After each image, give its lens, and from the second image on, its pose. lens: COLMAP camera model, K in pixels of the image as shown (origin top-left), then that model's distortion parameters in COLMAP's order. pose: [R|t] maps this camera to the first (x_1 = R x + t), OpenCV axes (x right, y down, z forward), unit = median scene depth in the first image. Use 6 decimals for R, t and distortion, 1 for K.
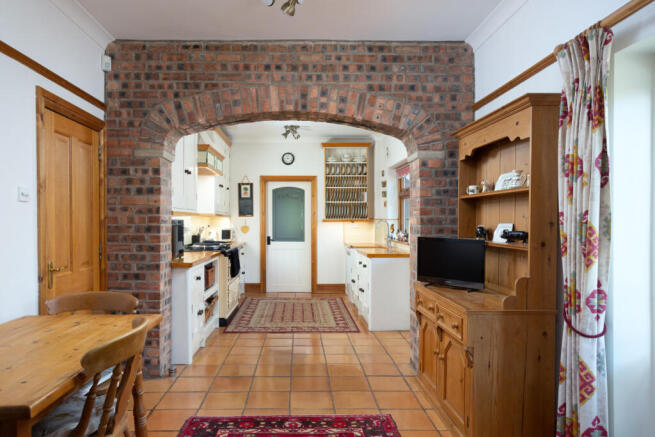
lens RADIAL K [[458.4, 0, 324.8], [0, 458.4, 222.1], [0, 0, 1]] dist [0.004206, 0.000140]
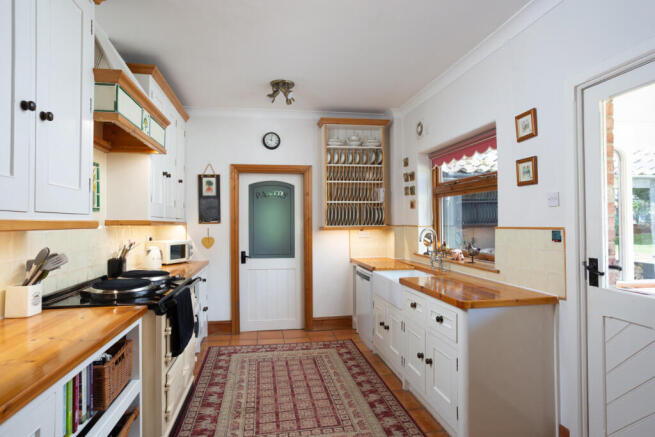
lens RADIAL K [[372.4, 0, 331.2], [0, 372.4, 214.5], [0, 0, 1]] dist [-0.026228, -0.000092]
pose [[0.991157, -0.004728, 0.132613, -0.066256], [0.007943, 0.999687, -0.023726, -0.011164], [-0.132460, 0.024569, 0.990884, 0.430713]]
